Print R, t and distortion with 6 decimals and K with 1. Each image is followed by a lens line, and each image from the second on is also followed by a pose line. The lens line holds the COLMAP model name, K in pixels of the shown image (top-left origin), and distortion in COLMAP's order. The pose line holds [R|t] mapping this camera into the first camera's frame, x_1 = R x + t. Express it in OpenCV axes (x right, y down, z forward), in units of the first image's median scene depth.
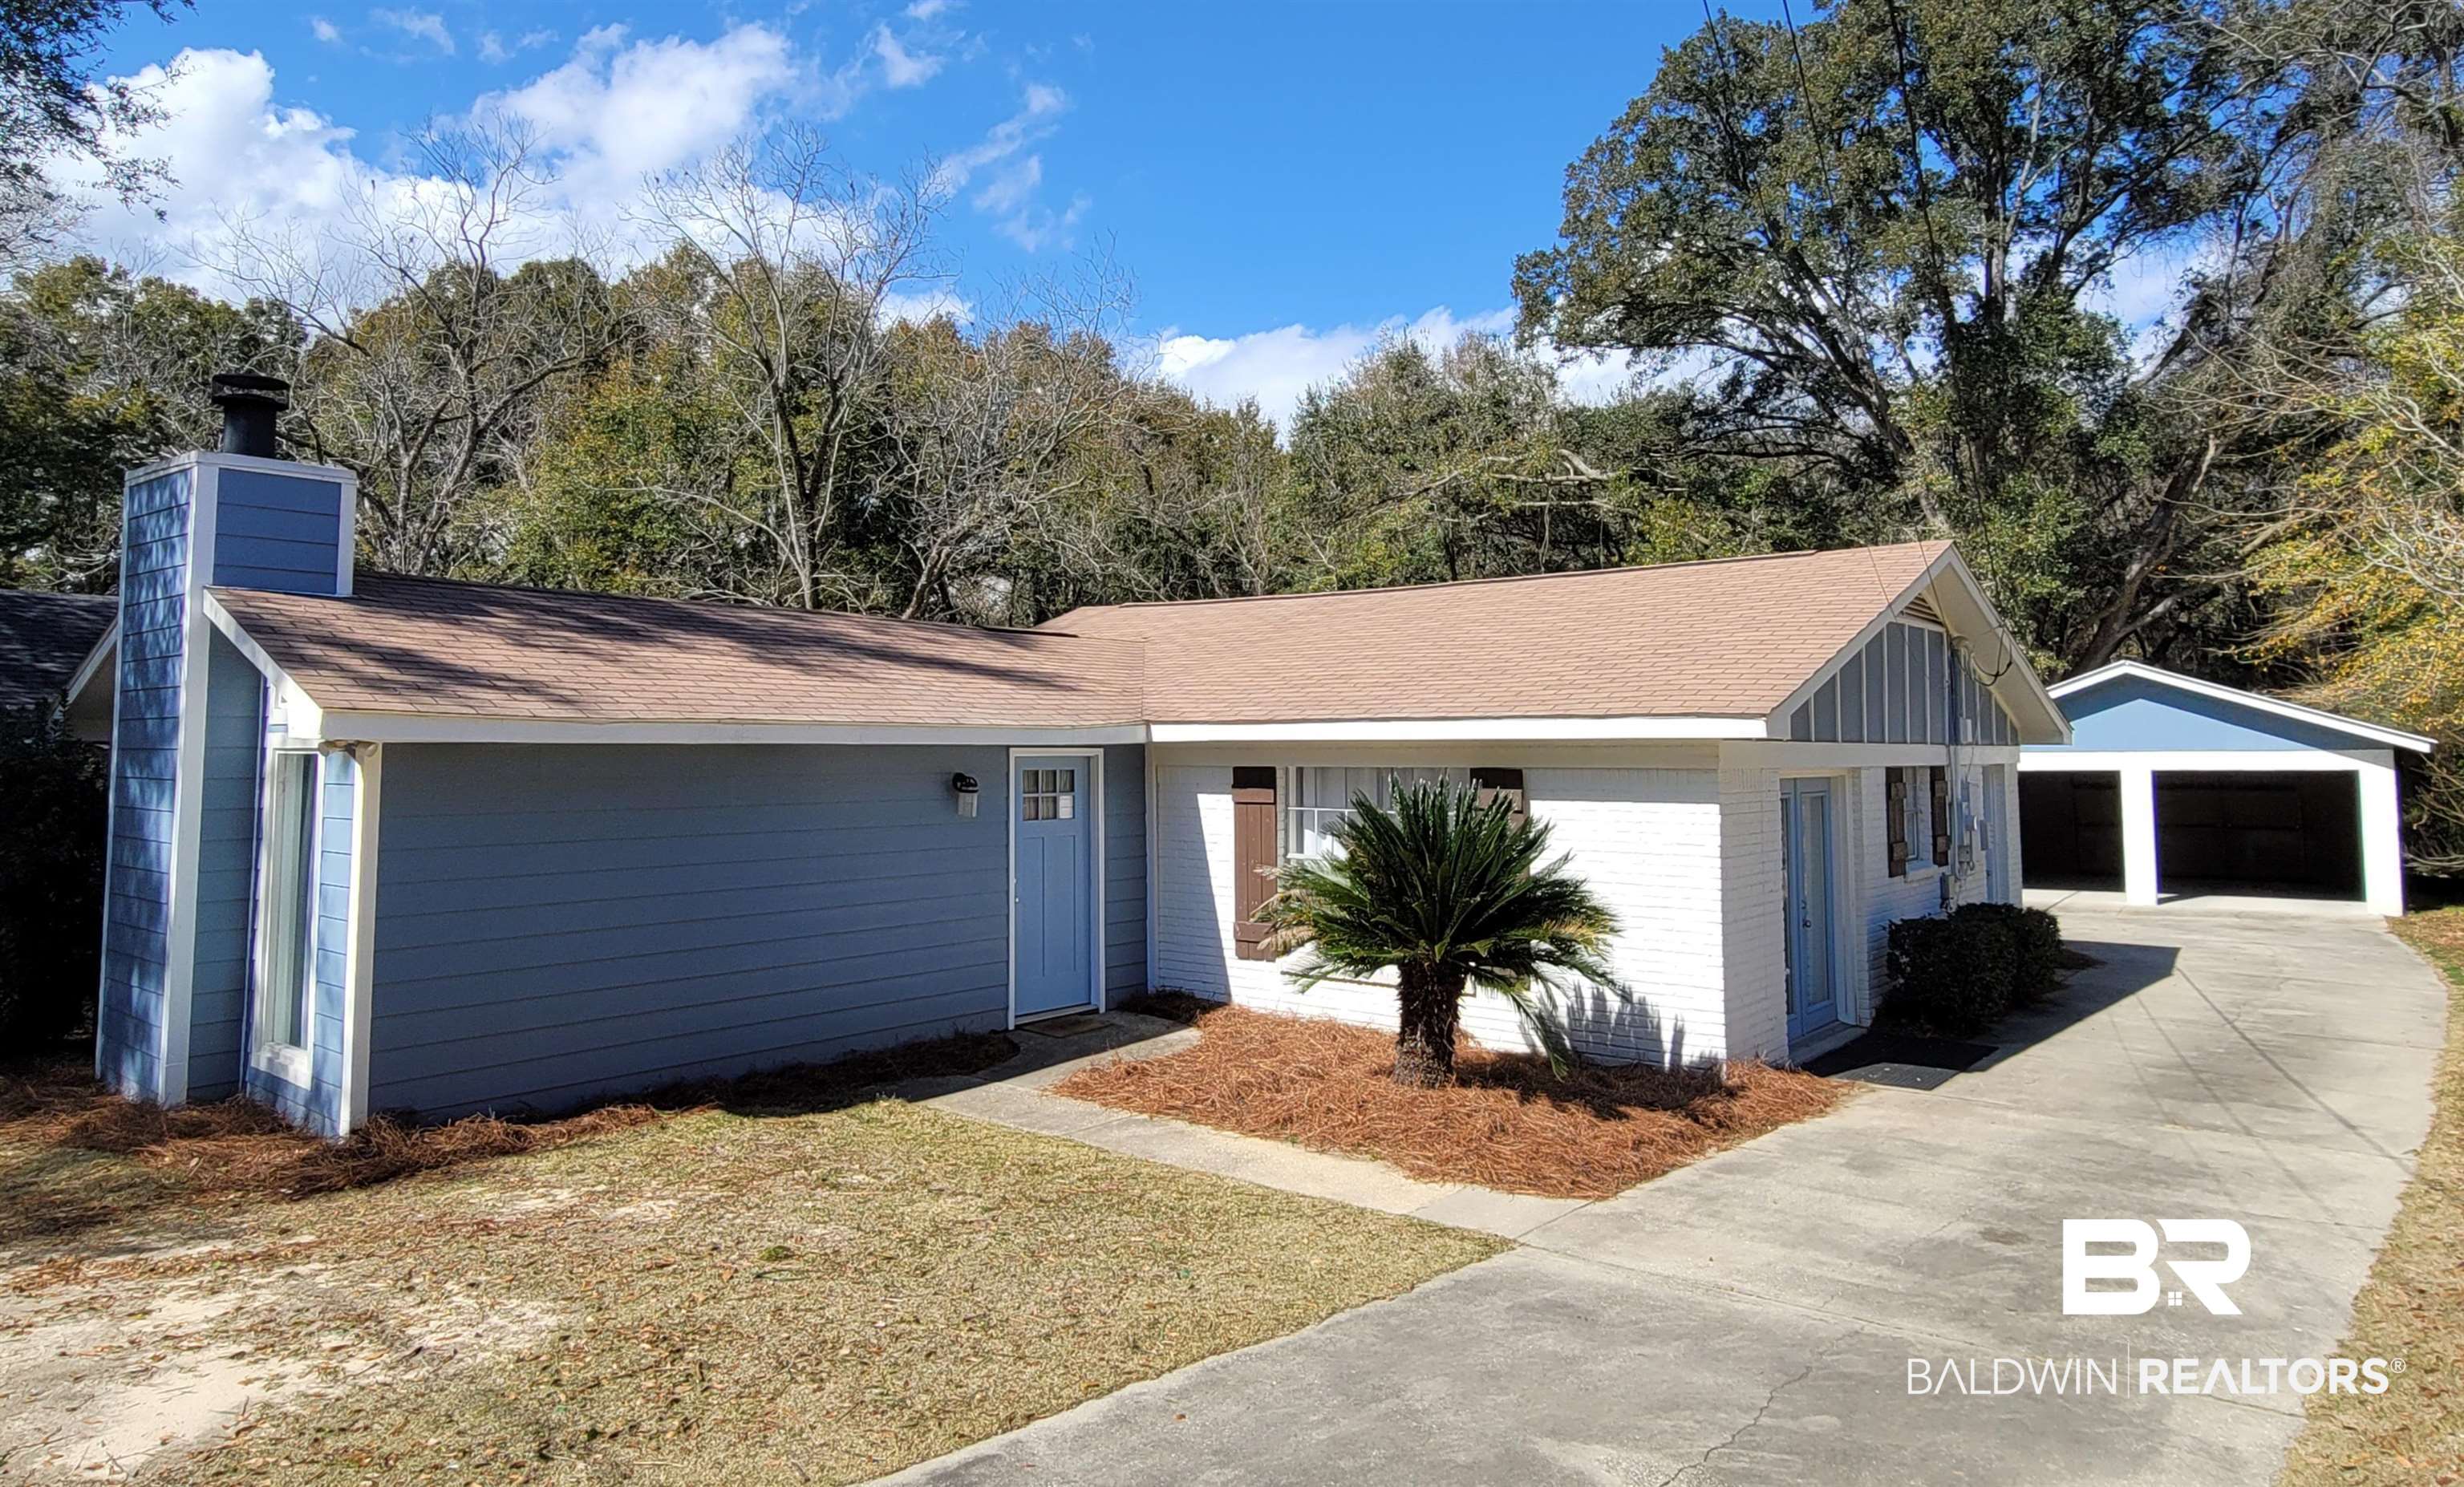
lens RADIAL K [[1536.7, 0, 1184.9], [0, 1536.7, 624.7], [0, 0, 1]] dist [-0.005997, -0.005032]
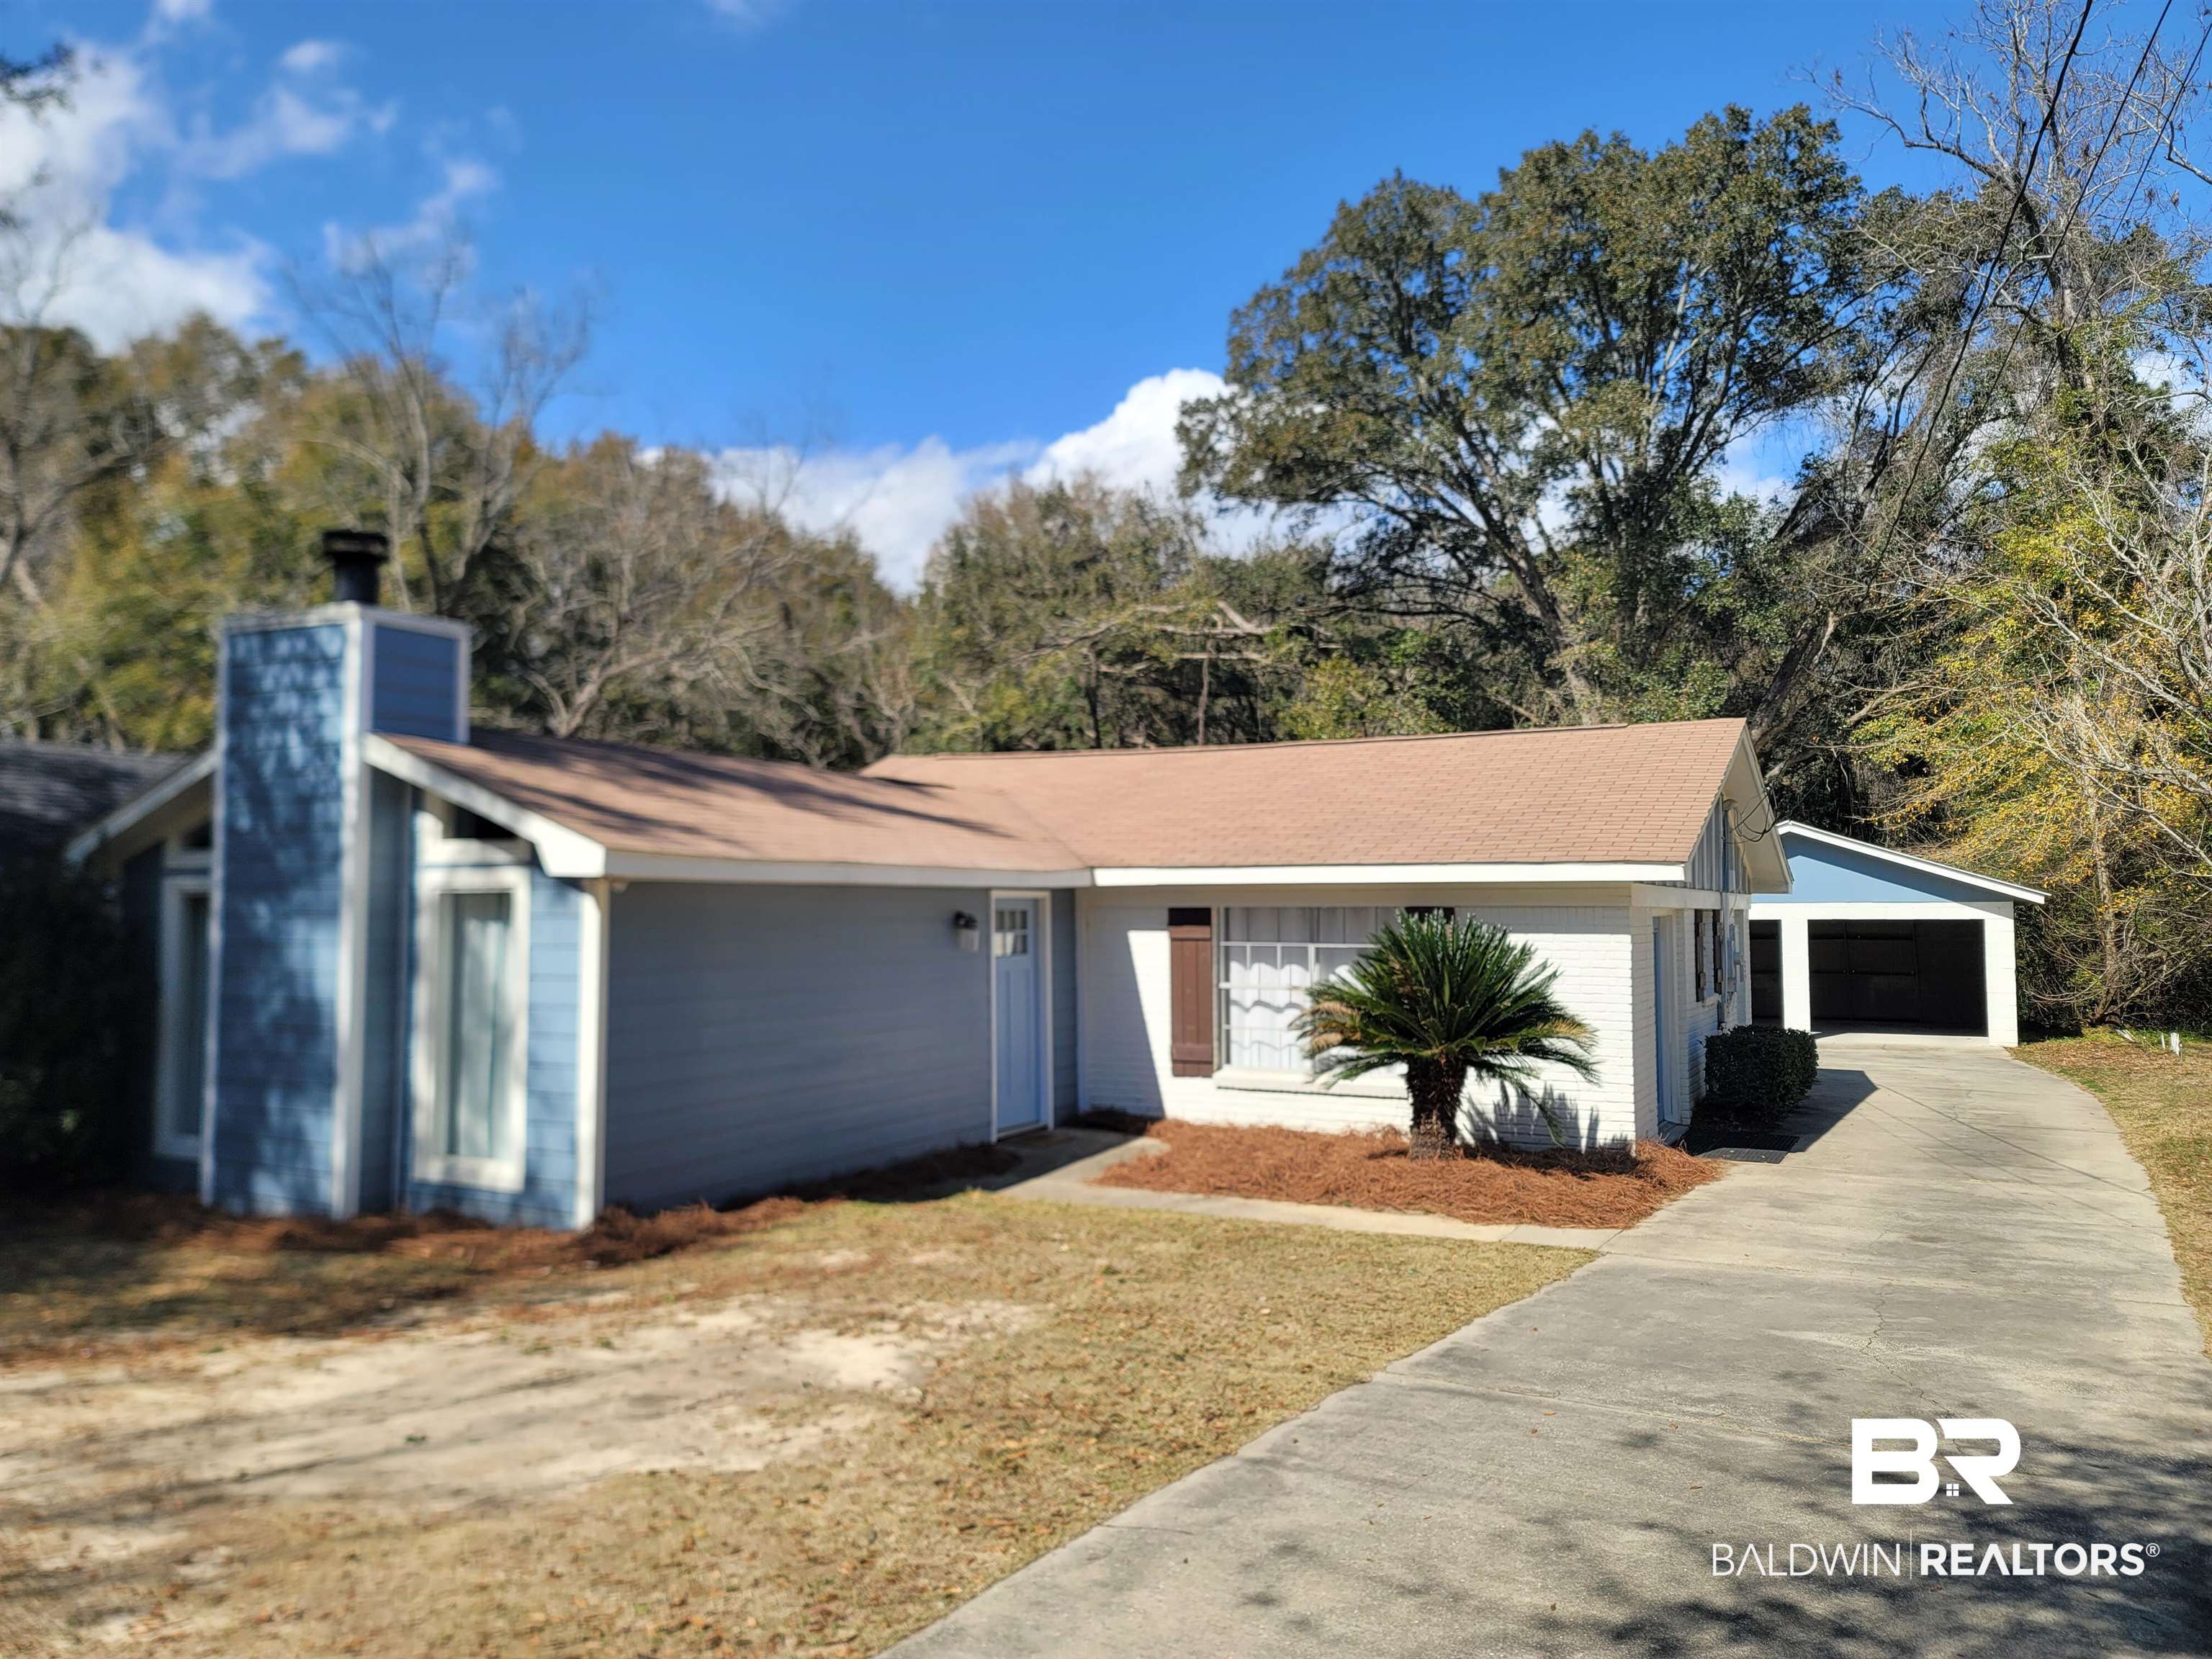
lens RADIAL K [[1612.0, 0, 1106.8], [0, 1612.0, 825.4], [0, 0, 1]] dist [0.027763, 0.002358]
pose [[0.981745, 0.010194, 0.189927, -0.110901], [-0.016245, 0.999408, 0.030329, -0.001132], [-0.189505, -0.032861, 0.981330, -0.067387]]
